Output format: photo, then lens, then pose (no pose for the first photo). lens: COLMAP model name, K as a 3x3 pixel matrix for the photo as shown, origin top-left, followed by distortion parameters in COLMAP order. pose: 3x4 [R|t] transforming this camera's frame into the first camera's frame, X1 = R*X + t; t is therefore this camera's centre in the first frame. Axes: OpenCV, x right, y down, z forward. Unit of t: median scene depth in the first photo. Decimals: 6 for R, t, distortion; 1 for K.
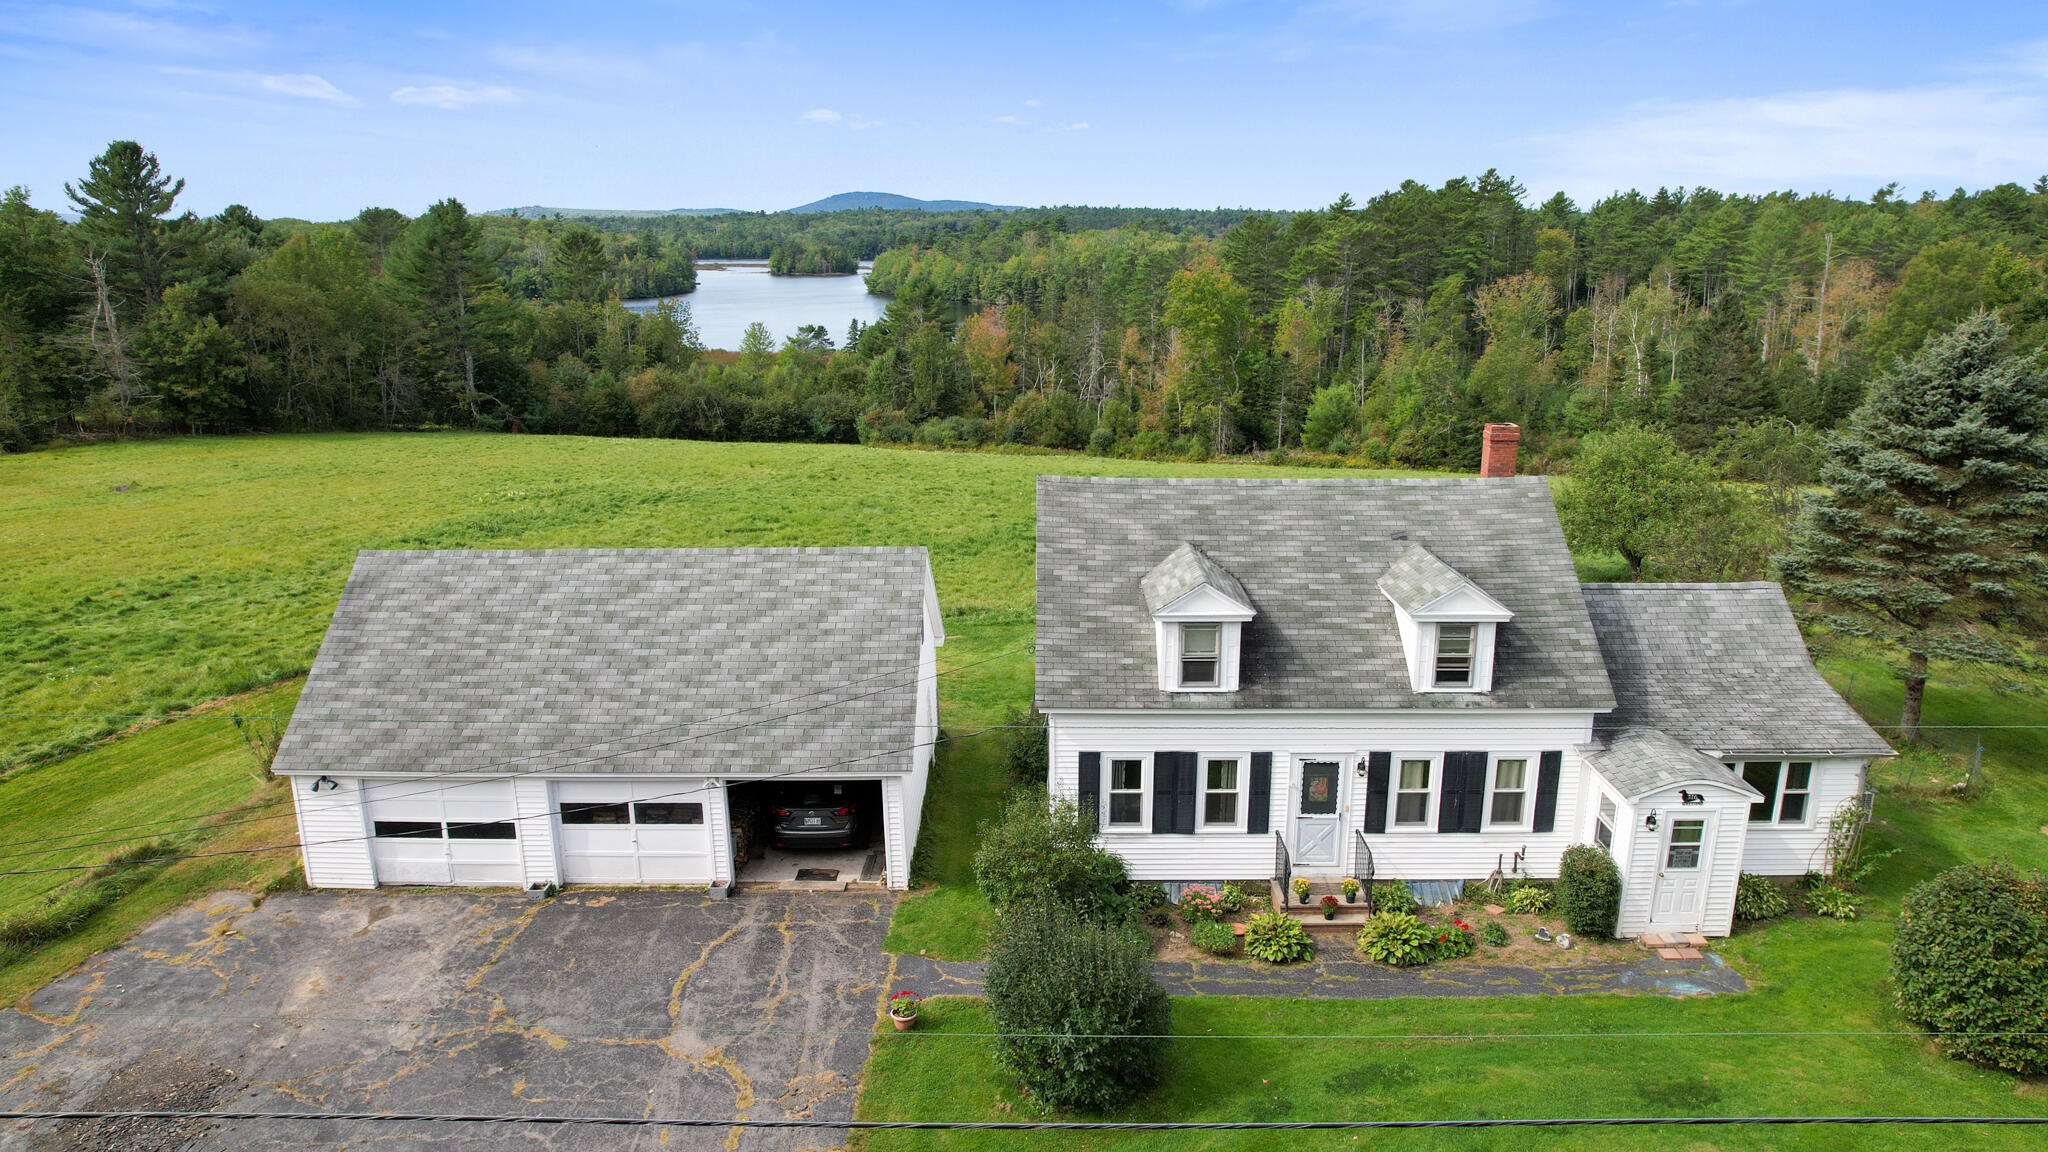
lens RADIAL K [[1310.1, 0, 1024.0], [0, 1310.1, 576.0], [0, 0, 1]] dist [-0.042912, 0.000085]
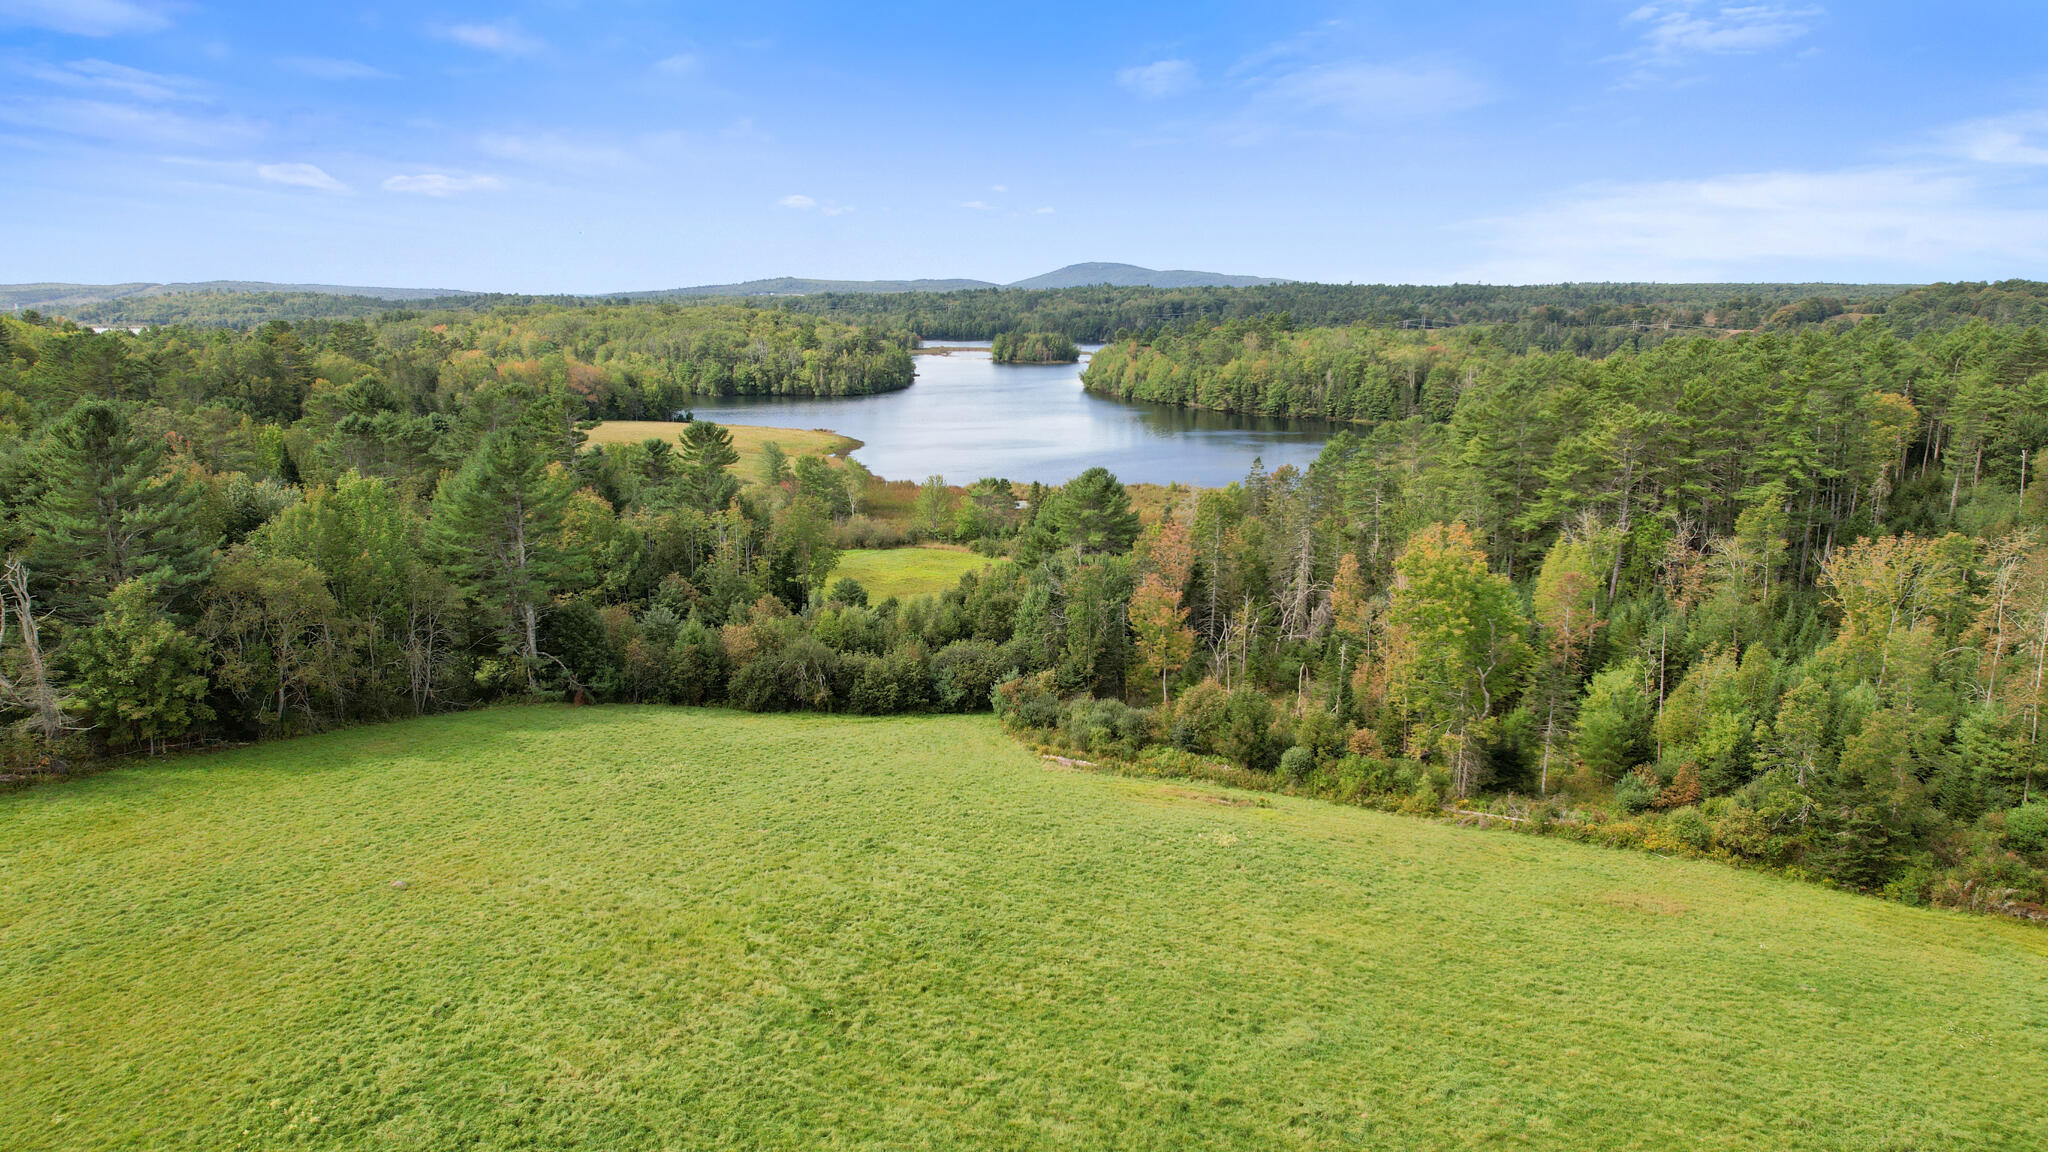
lens RADIAL K [[1310.1, 0, 1024.0], [0, 1310.1, 576.0], [0, 0, 1]] dist [-0.042912, 0.000085]
pose [[0.985507, 0.031489, -0.166686, 0.018998], [-0.040436, 0.997902, -0.050557, -0.119743], [0.164745, 0.056565, 0.984713, 0.165600]]
